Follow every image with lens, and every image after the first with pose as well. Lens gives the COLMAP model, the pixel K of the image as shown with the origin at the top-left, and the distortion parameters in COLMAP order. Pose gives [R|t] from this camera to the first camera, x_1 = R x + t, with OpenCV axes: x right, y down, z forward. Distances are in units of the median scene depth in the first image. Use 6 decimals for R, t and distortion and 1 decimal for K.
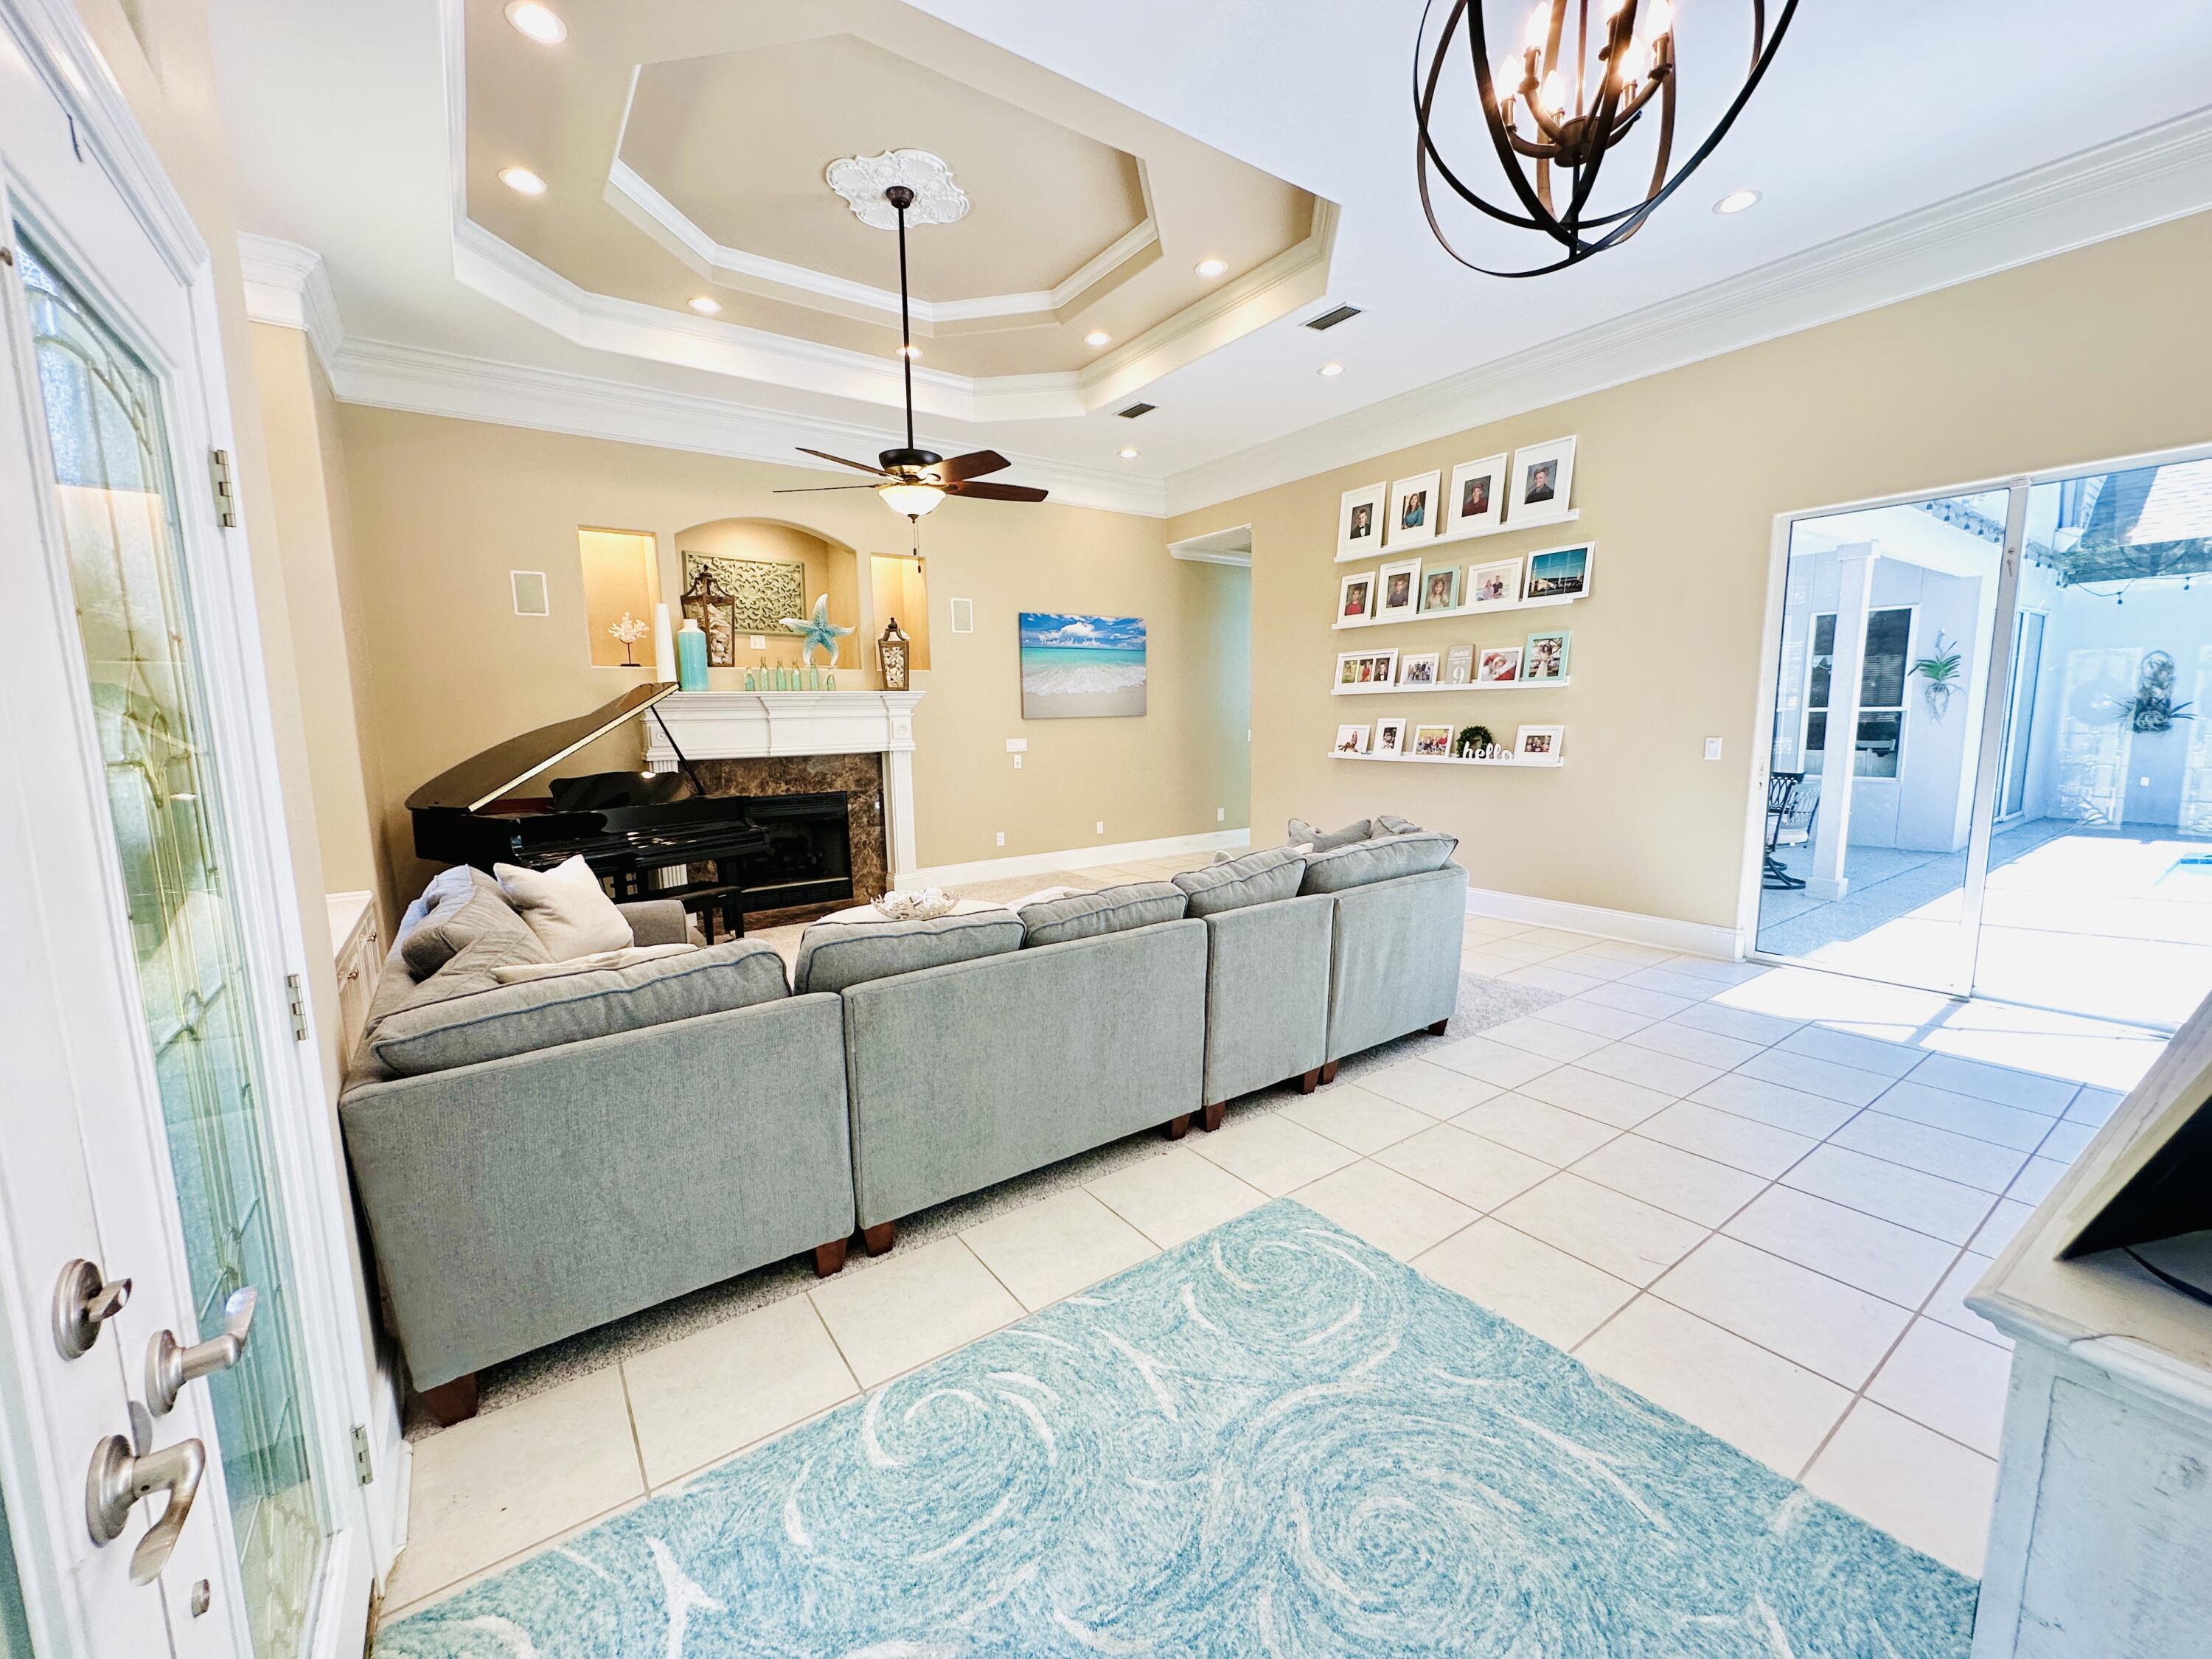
lens RADIAL K [[885.7, 0, 1106.0], [0, 885.7, 829.5], [0, 0, 1]] dist [-0.001654, 0.000523]
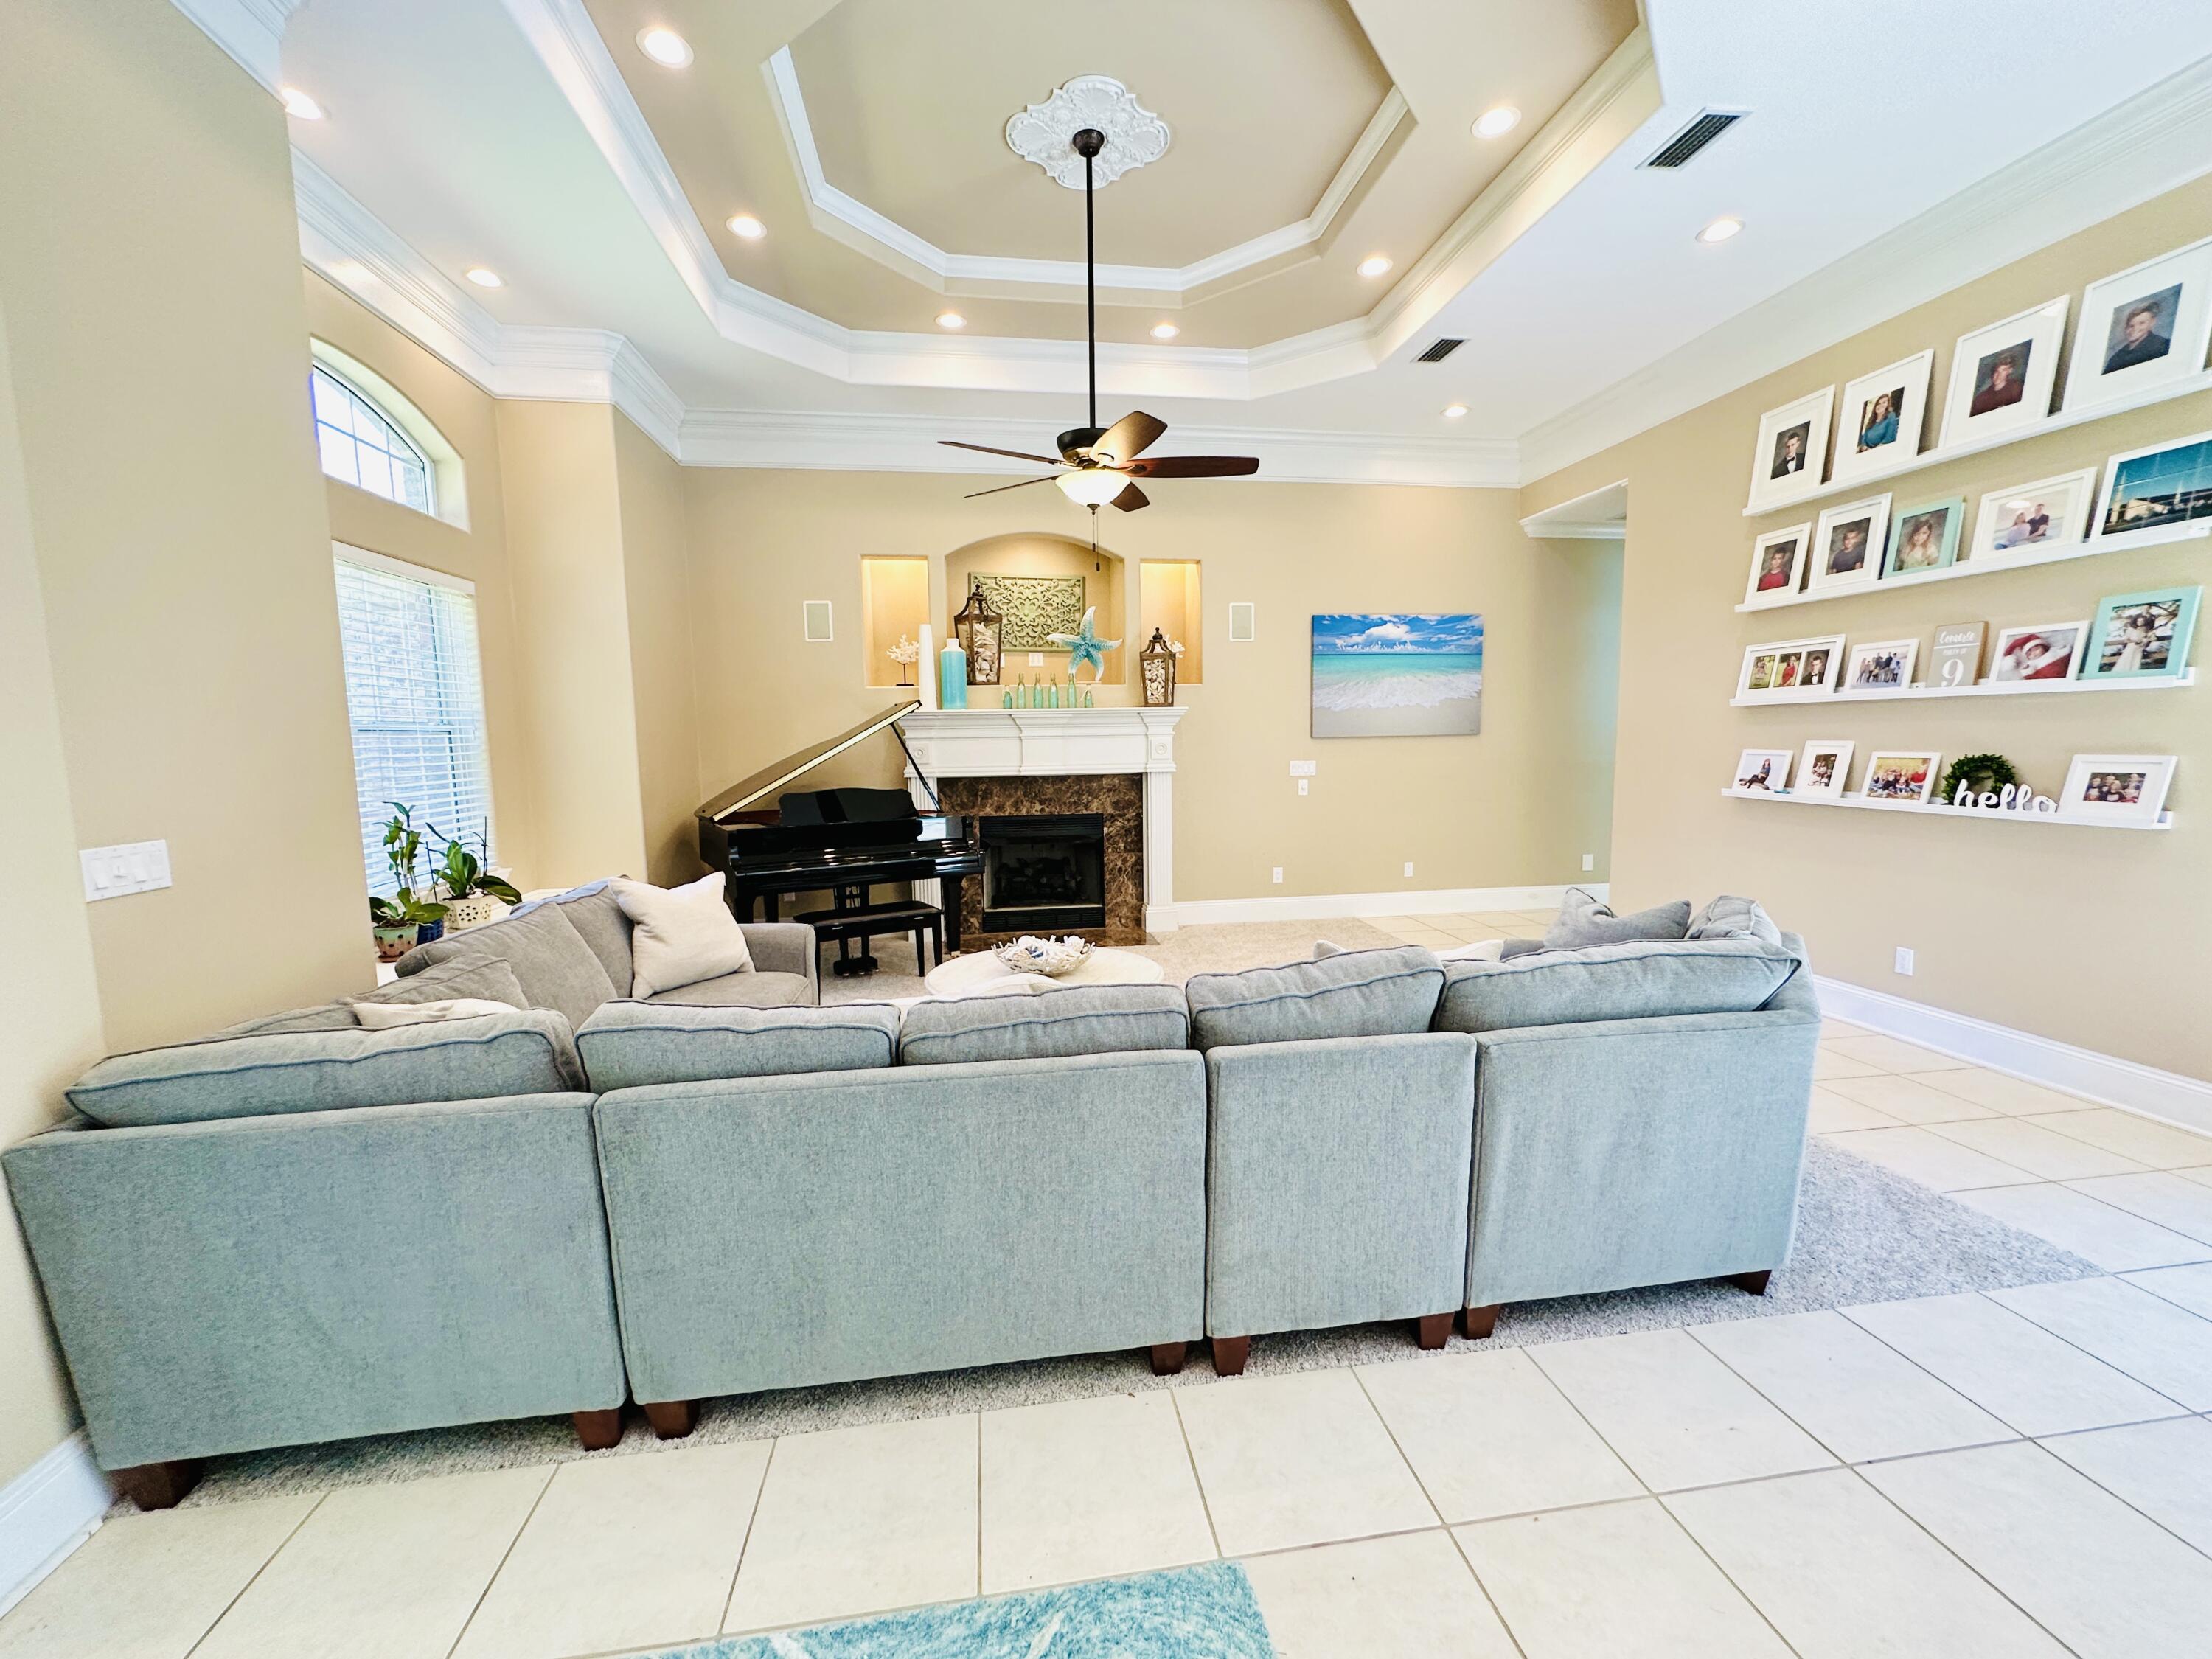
lens RADIAL K [[885.7, 0, 1106.0], [0, 885.7, 829.5], [0, 0, 1]] dist [-0.001654, 0.000523]
pose [[0.890661, 0.052088, -0.451674, 0.156876], [-0.060350, 0.998170, -0.003892, -0.026286], [0.450644, 0.030725, 0.892175, 0.183557]]
